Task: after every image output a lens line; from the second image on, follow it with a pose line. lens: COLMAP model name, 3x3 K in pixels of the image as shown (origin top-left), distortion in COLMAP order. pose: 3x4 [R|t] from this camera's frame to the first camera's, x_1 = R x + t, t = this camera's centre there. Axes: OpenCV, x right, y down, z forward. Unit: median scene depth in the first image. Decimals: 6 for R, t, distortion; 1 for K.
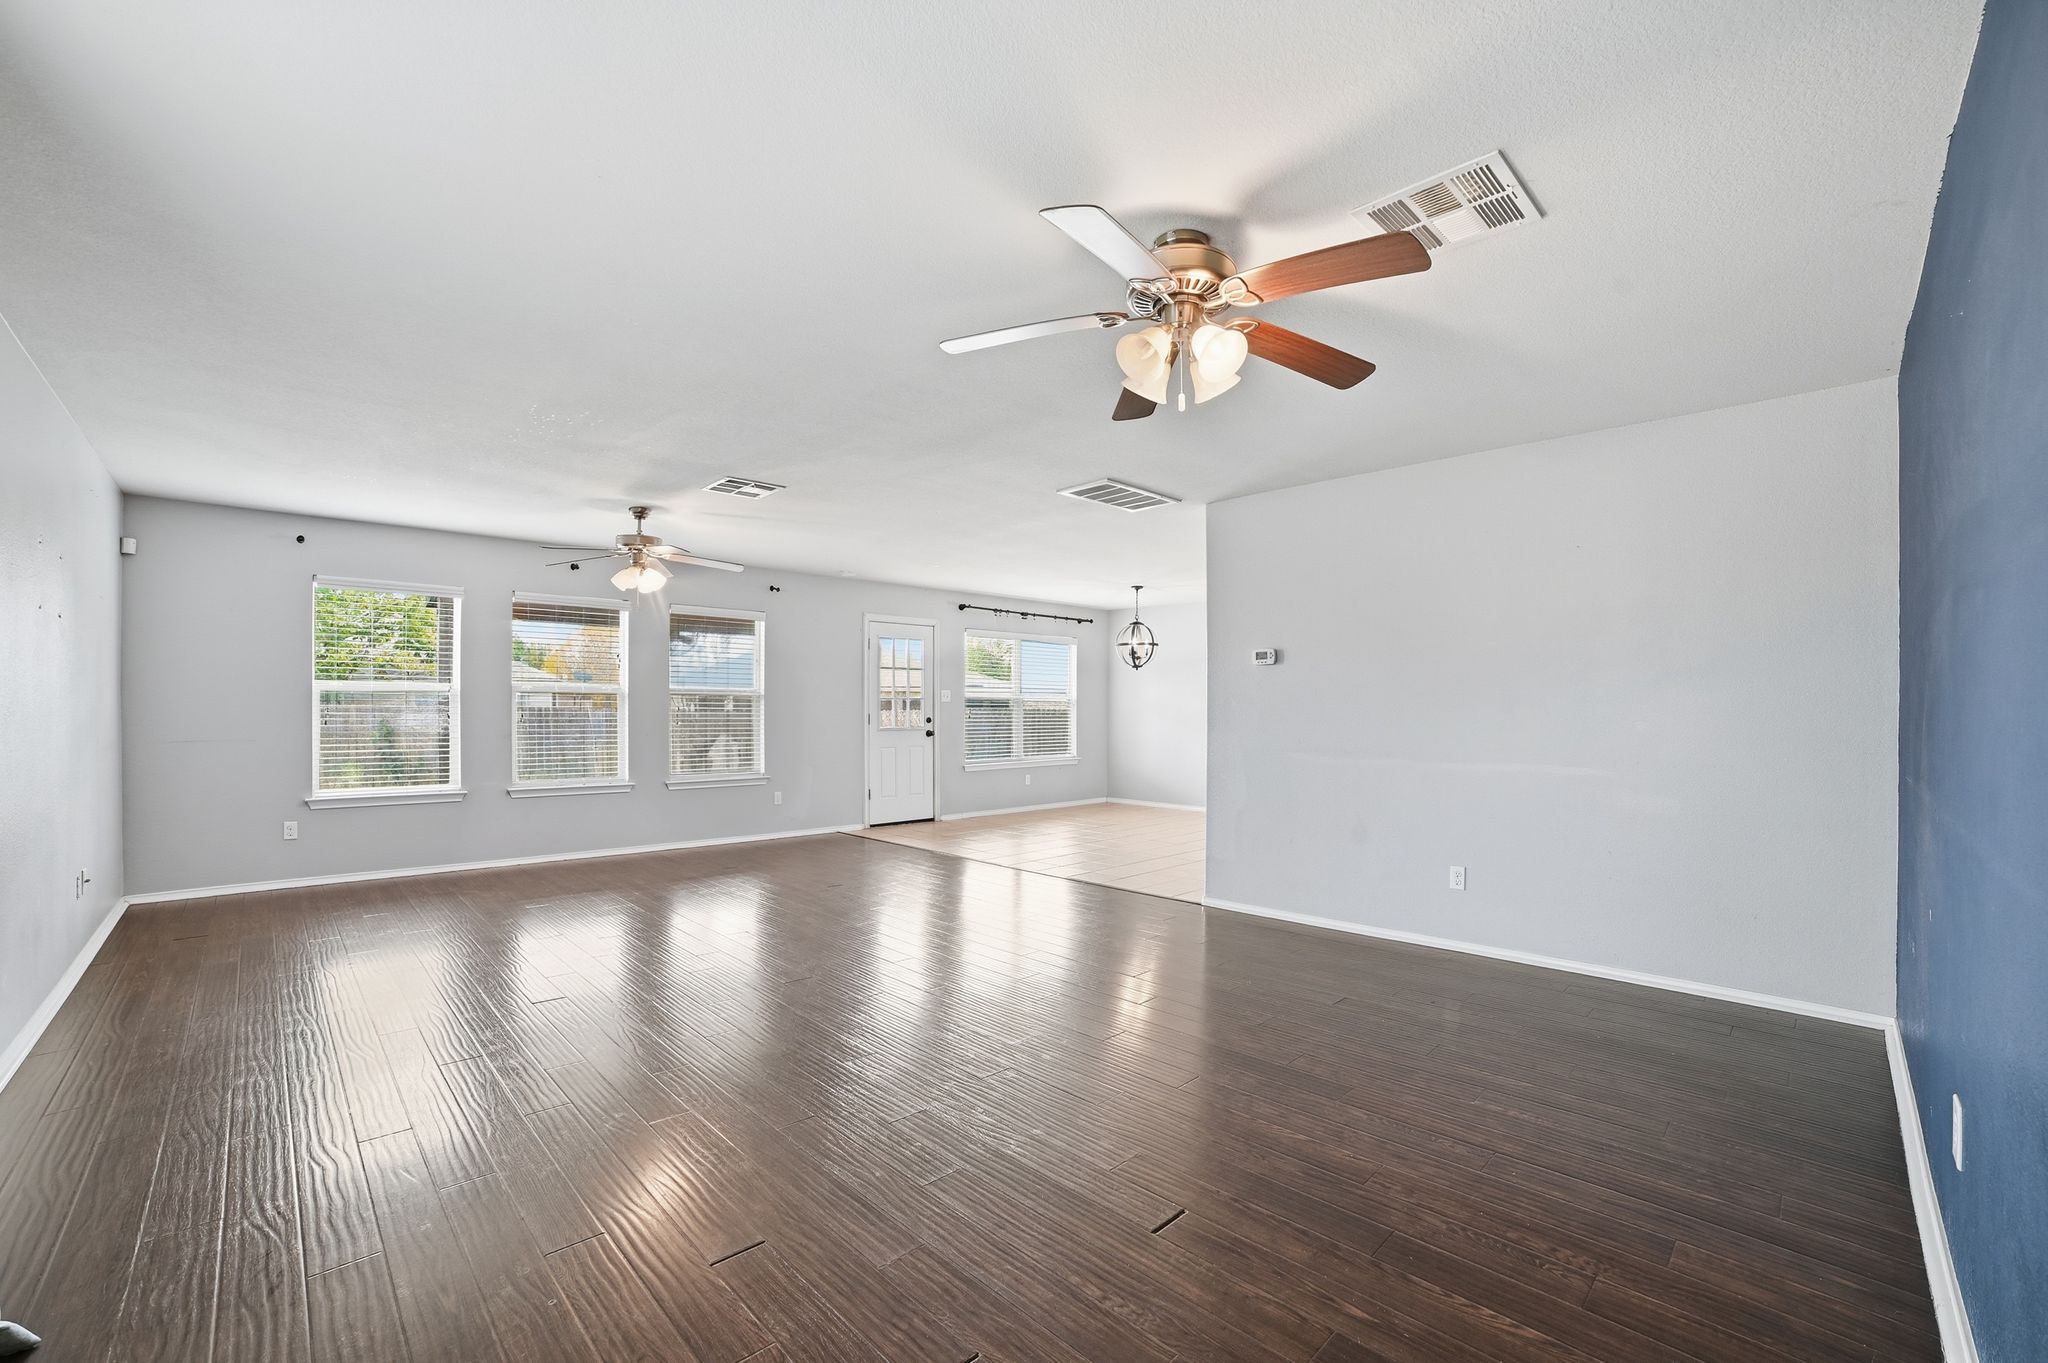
lens RADIAL K [[866.8, 0, 1021.0], [0, 866.8, 687.8], [0, 0, 1]] dist [-0.106049, 0.038670]
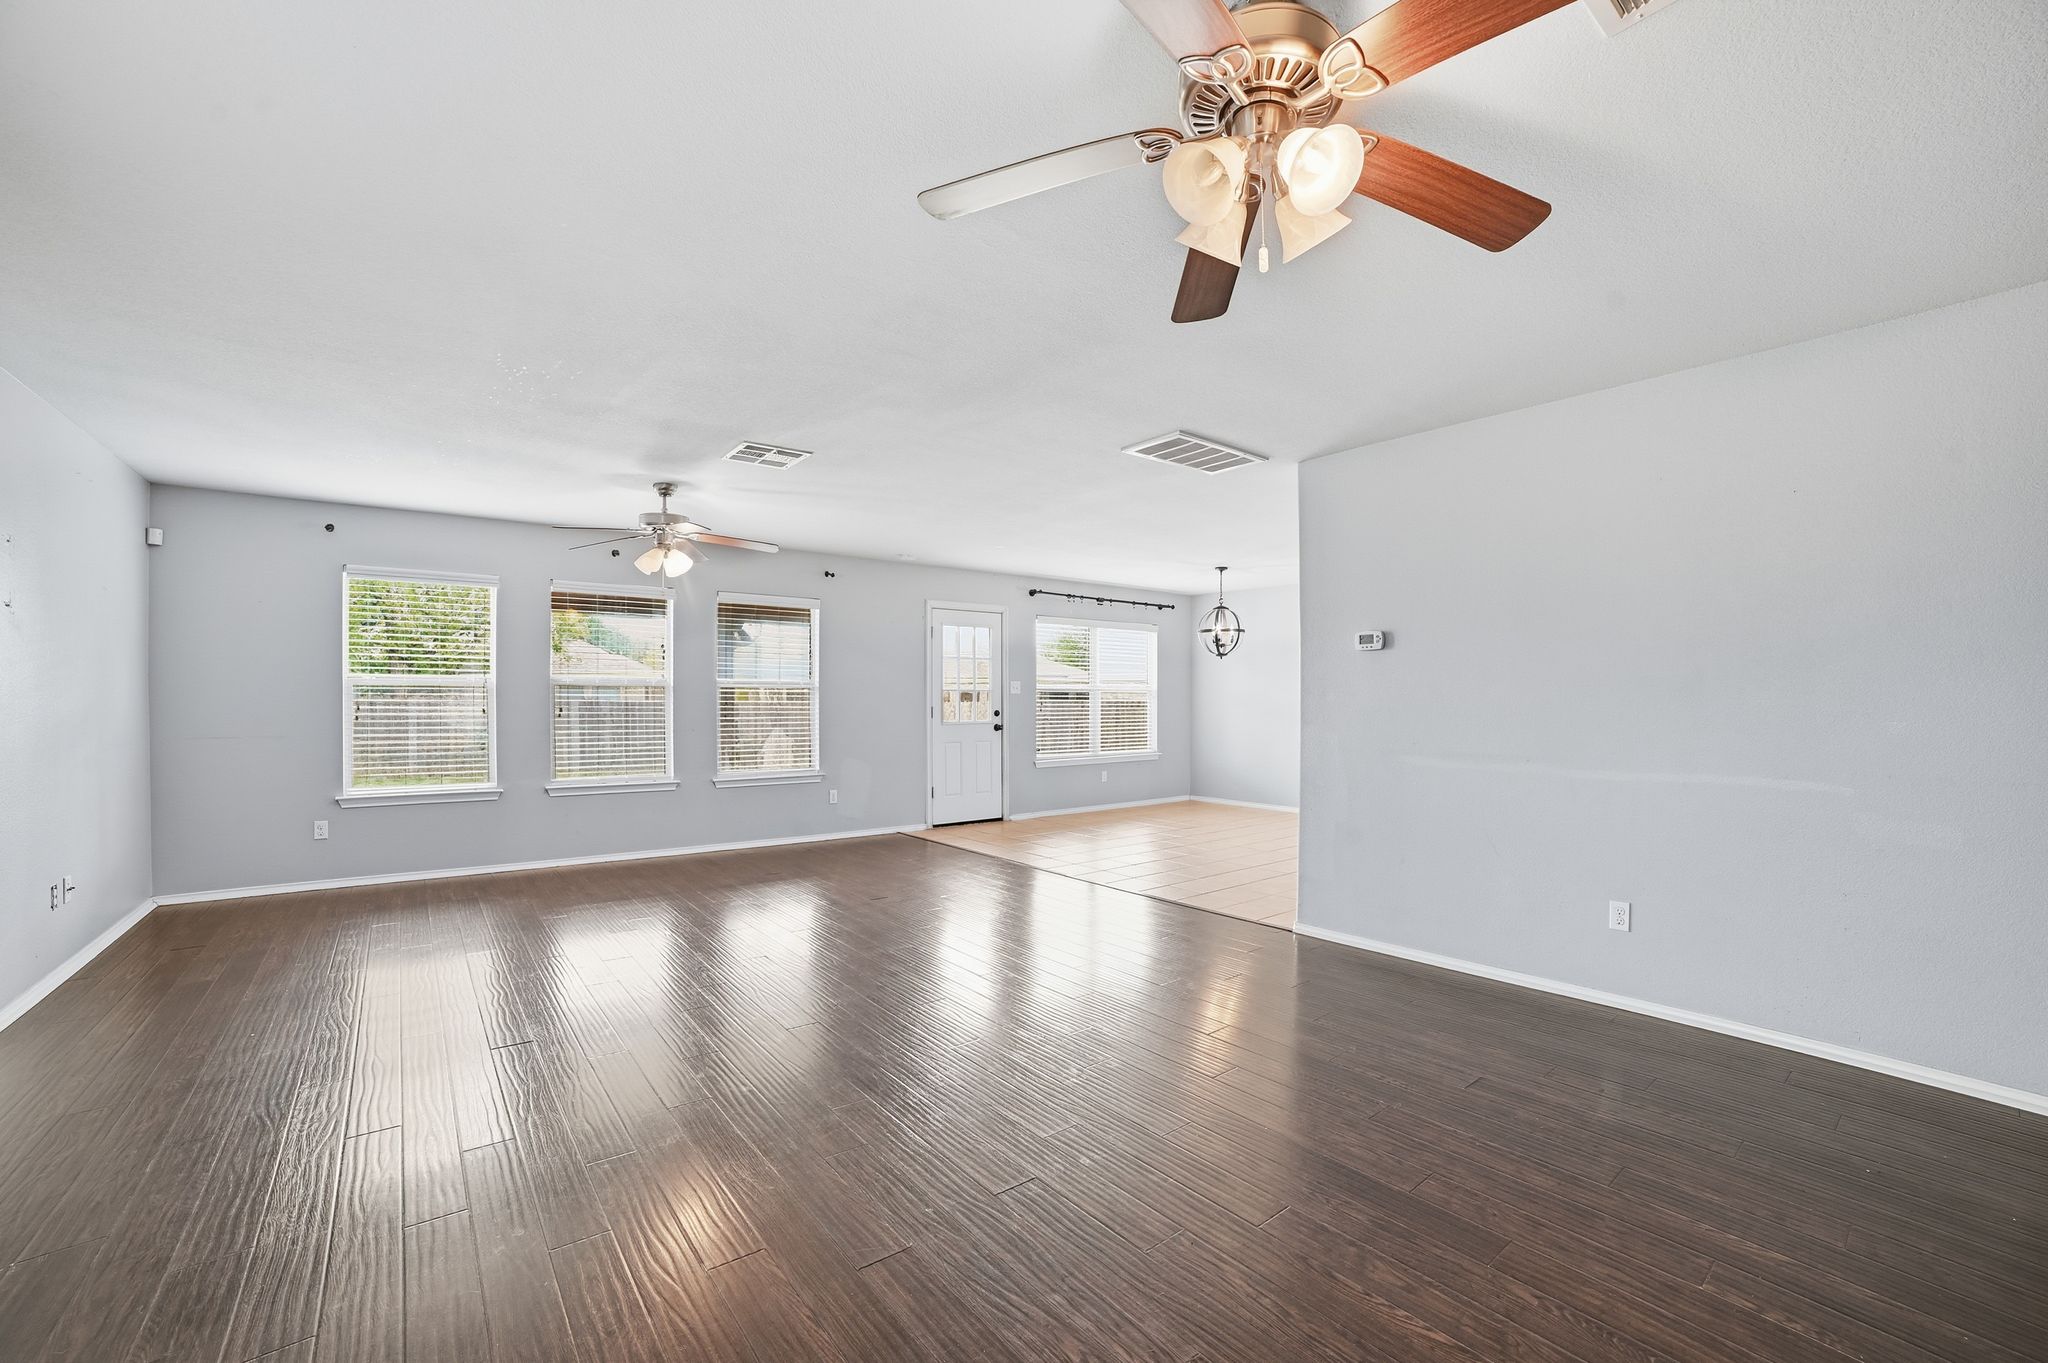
lens RADIAL K [[851.2, 0, 1024.6], [0, 851.2, 689.5], [0, 0, 1]] dist [-0.099980, 0.033528]
pose [[0.994859, -0.002476, -0.101238, 0.025865], [0.003751, 0.999916, 0.012408, 0.000114], [0.101199, -0.012724, 0.994785, 0.130007]]
